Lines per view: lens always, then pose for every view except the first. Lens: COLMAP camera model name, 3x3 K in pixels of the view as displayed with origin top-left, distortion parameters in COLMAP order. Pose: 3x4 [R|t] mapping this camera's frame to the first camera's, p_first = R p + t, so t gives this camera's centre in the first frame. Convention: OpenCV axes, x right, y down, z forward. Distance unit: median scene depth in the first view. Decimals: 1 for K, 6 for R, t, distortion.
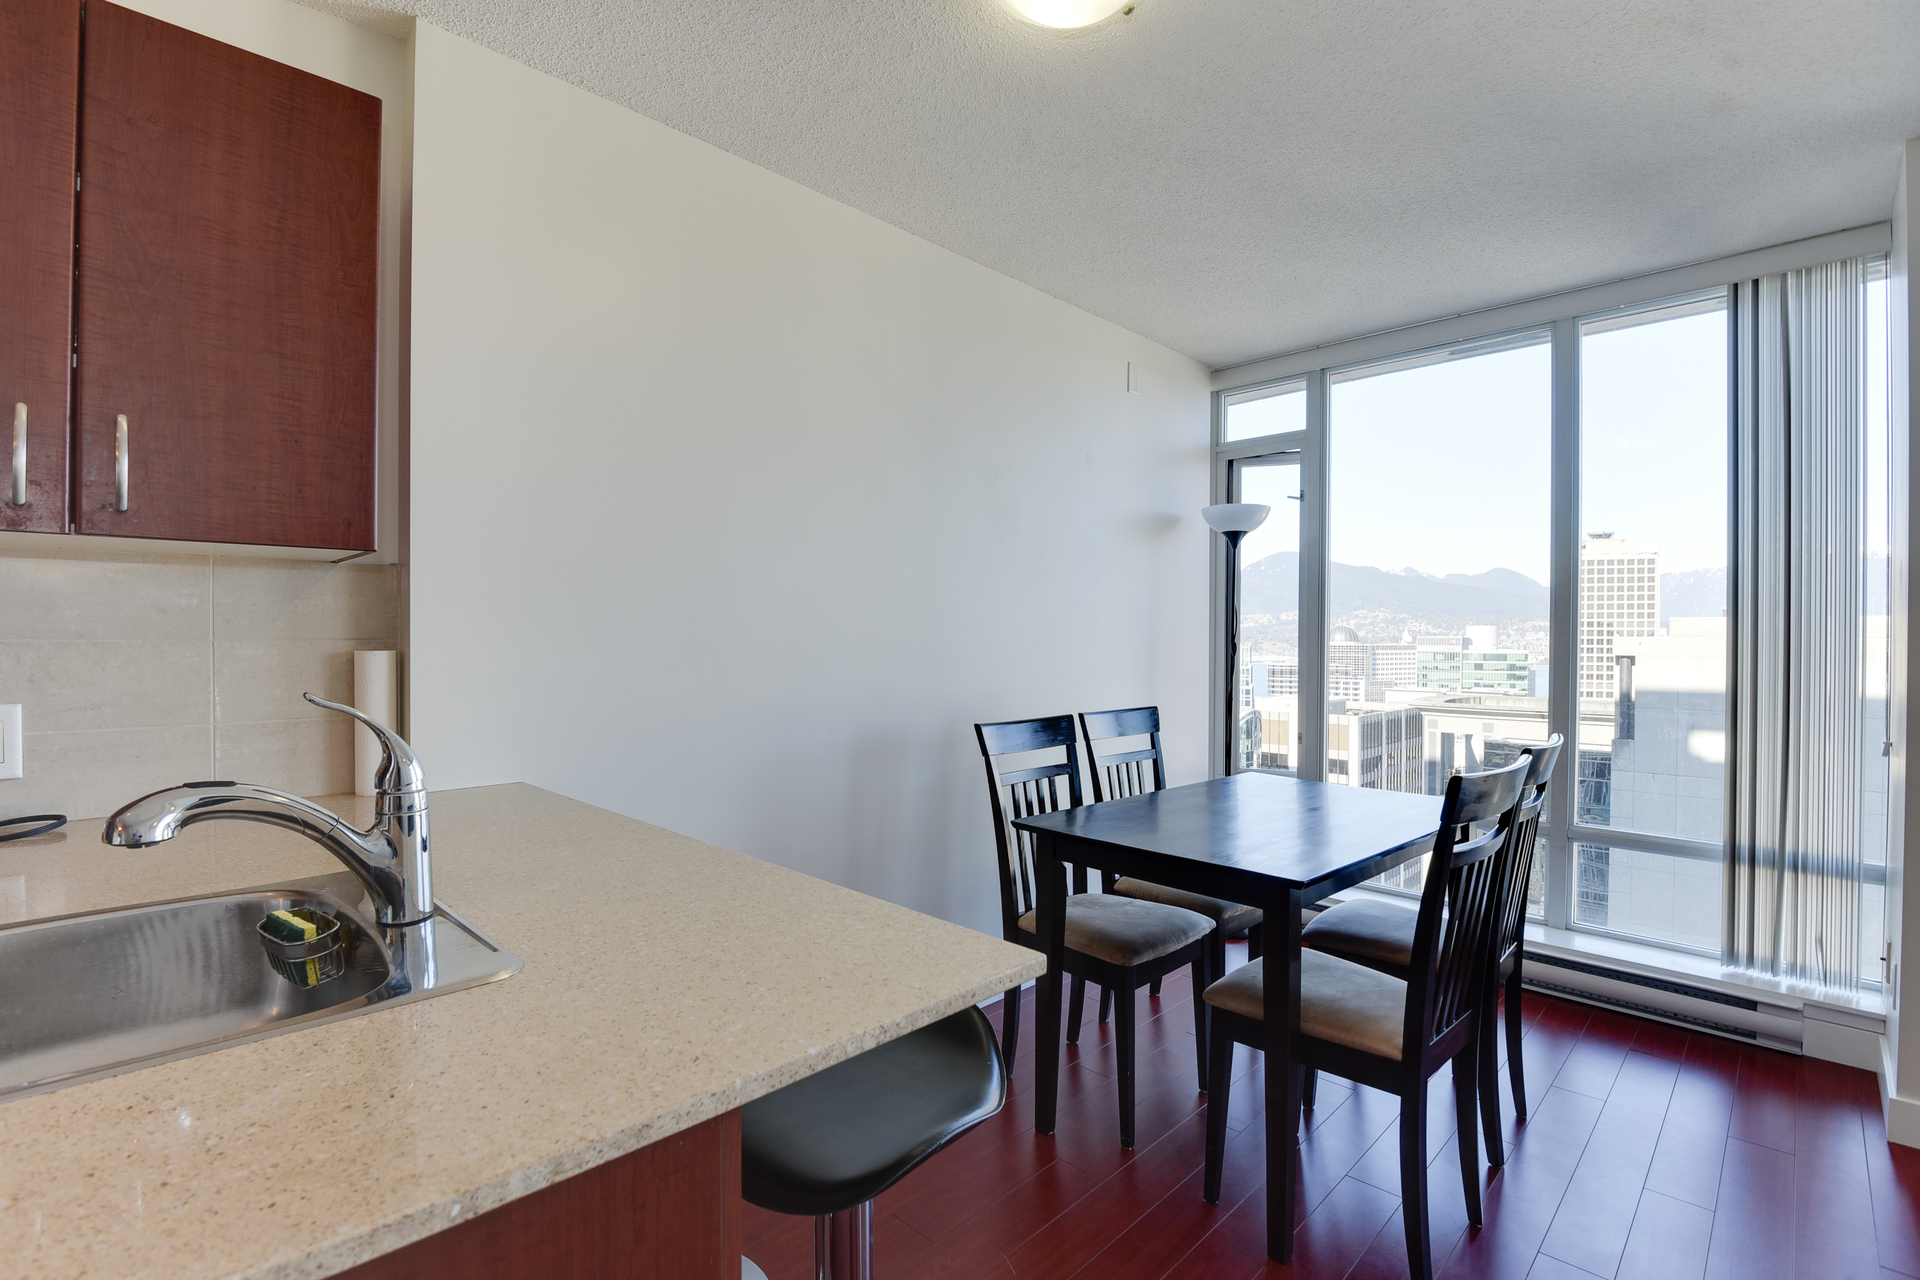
lens RADIAL K [[883.9, 0, 930.6], [0, 883.9, 644.7], [0, 0, 1]] dist [-0.010389, -0.005732]
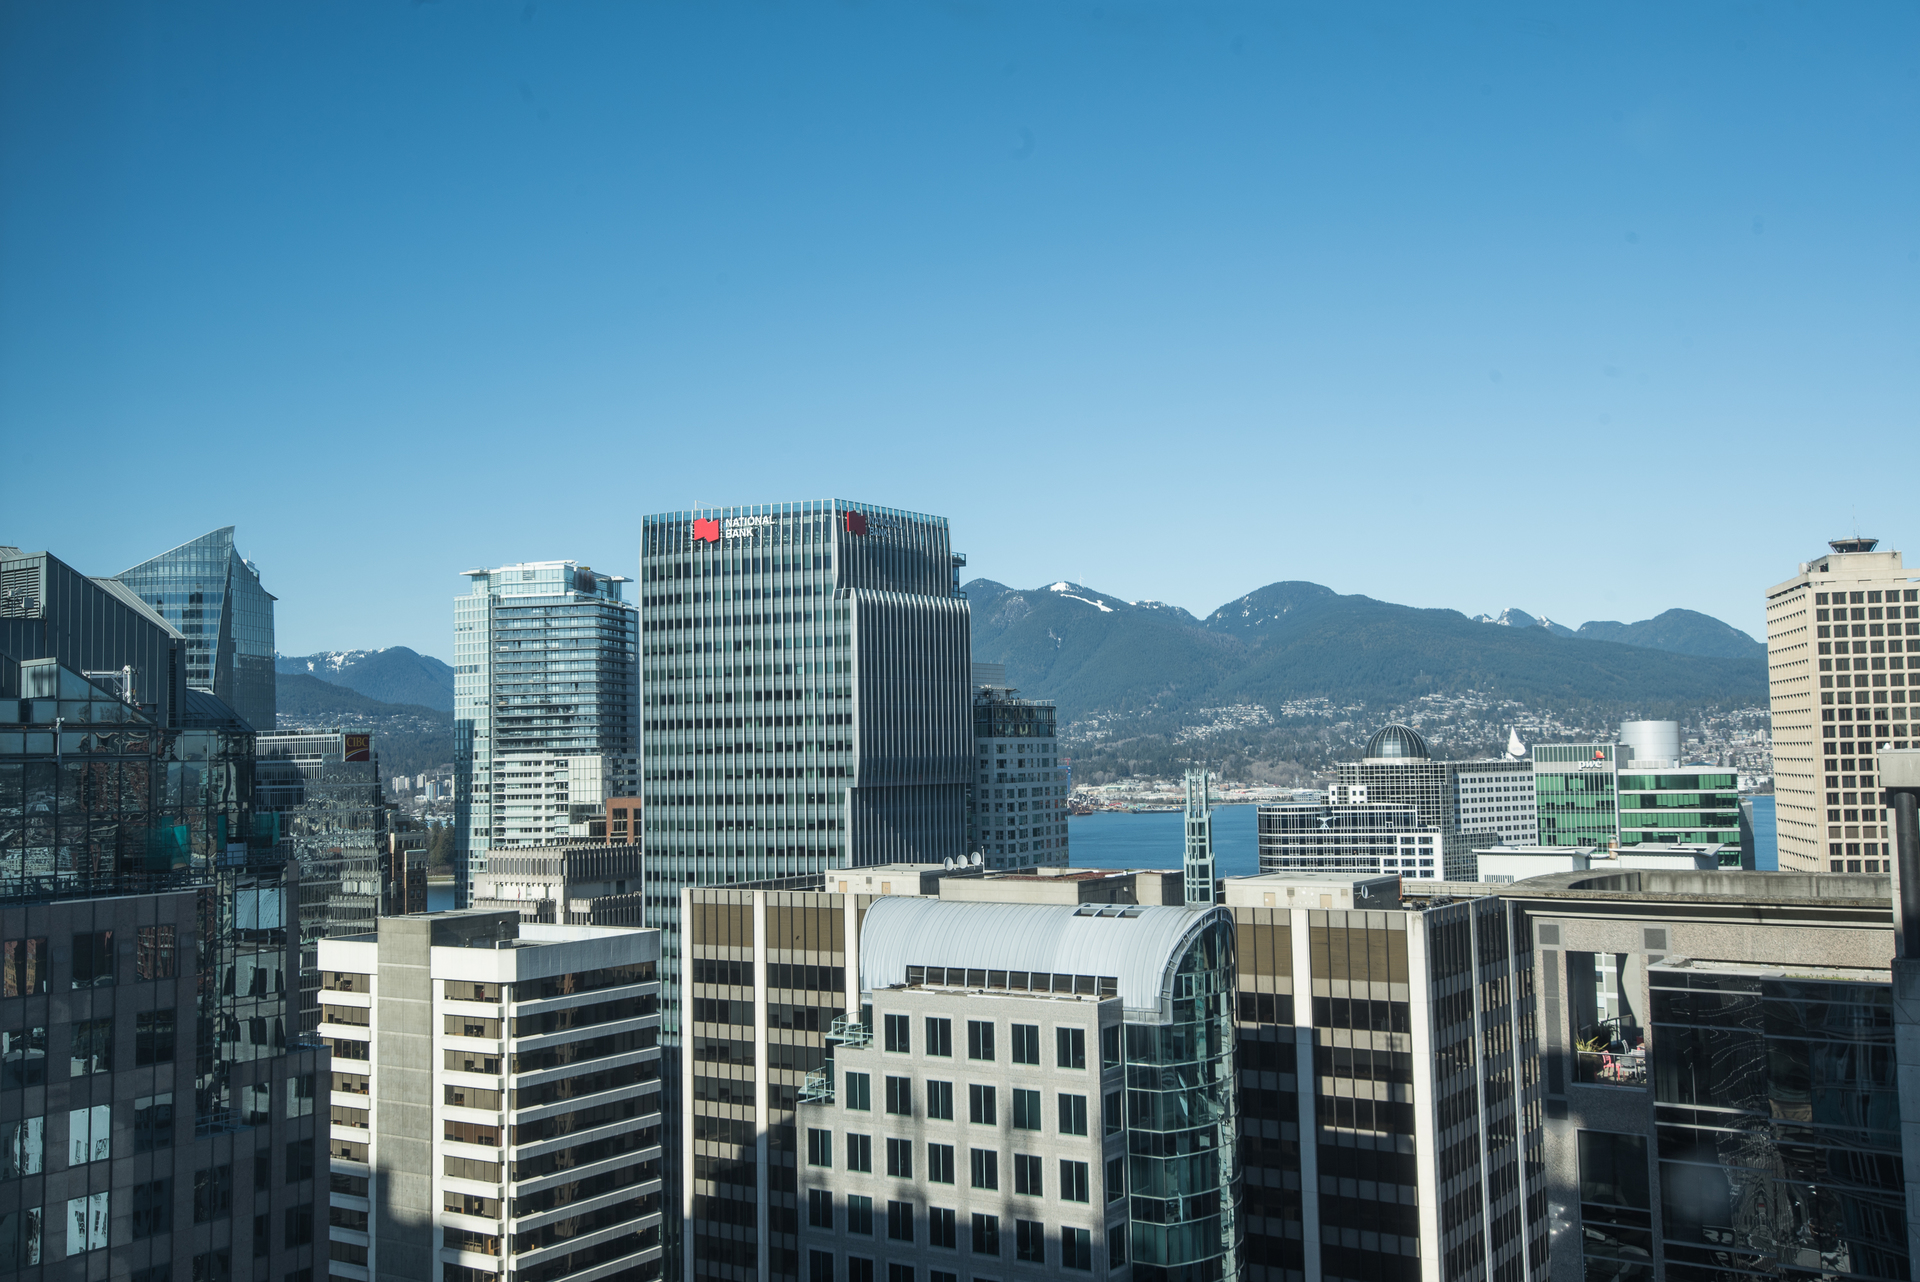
lens RADIAL K [[1816.4, 0, 967.5], [0, 1816.4, 642.0], [0, 0, 1]] dist [0.074354, 0.000000]
pose [[0.979810, -0.012916, 0.199511, 0.588999], [0.027769, 0.997030, -0.071828, -0.045195], [-0.197991, 0.075918, 0.977259, 0.702472]]
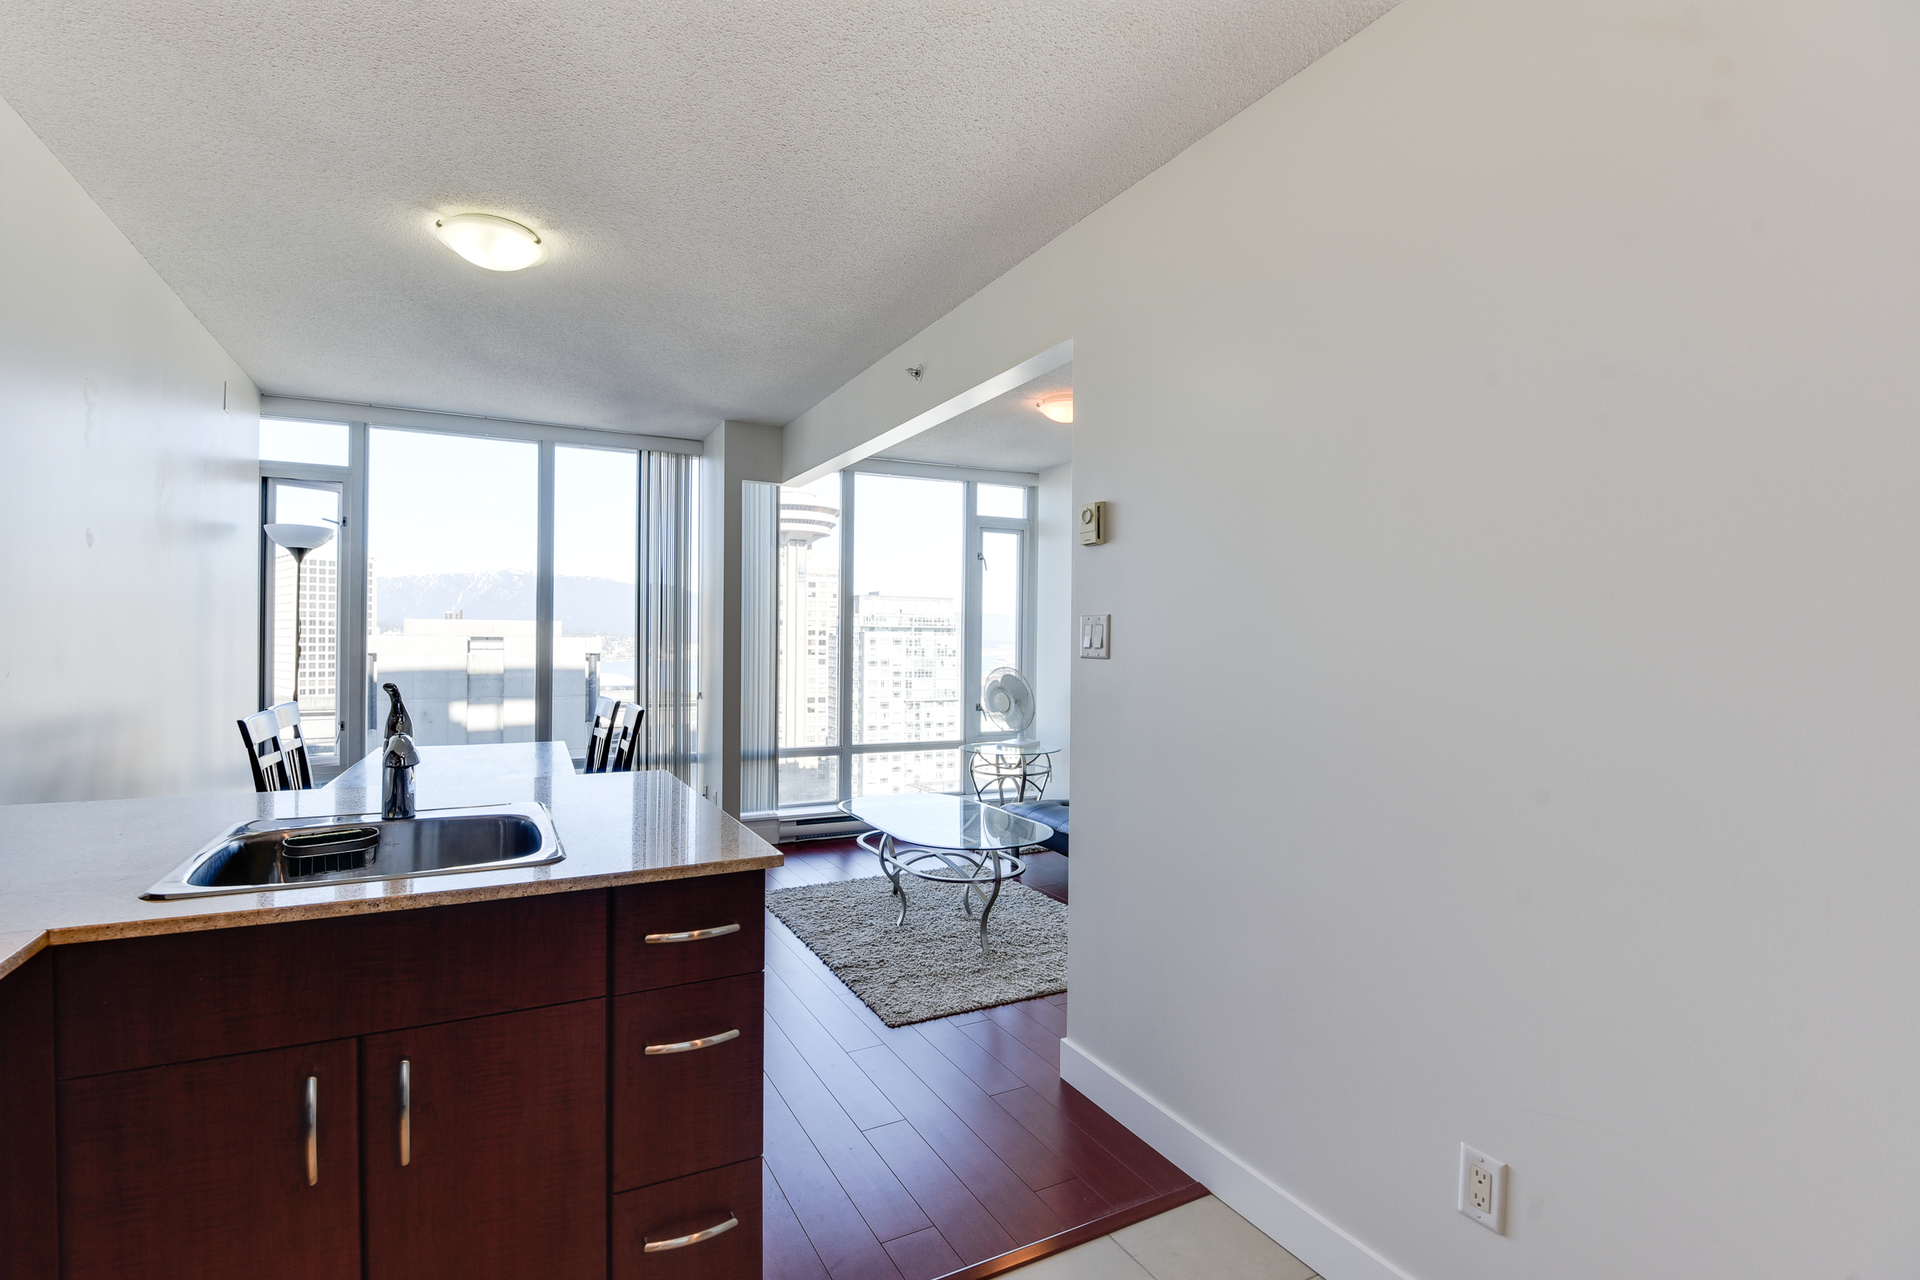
lens RADIAL K [[883.9, 0, 974.2], [0, 883.9, 643.2], [0, 0, 1]] dist [-0.010389, -0.005732]
pose [[0.268012, -0.003482, 0.963409, -0.448197], [0.003631, 0.999990, 0.002604, -0.004975], [-0.963409, 0.002800, 0.268022, -0.120031]]
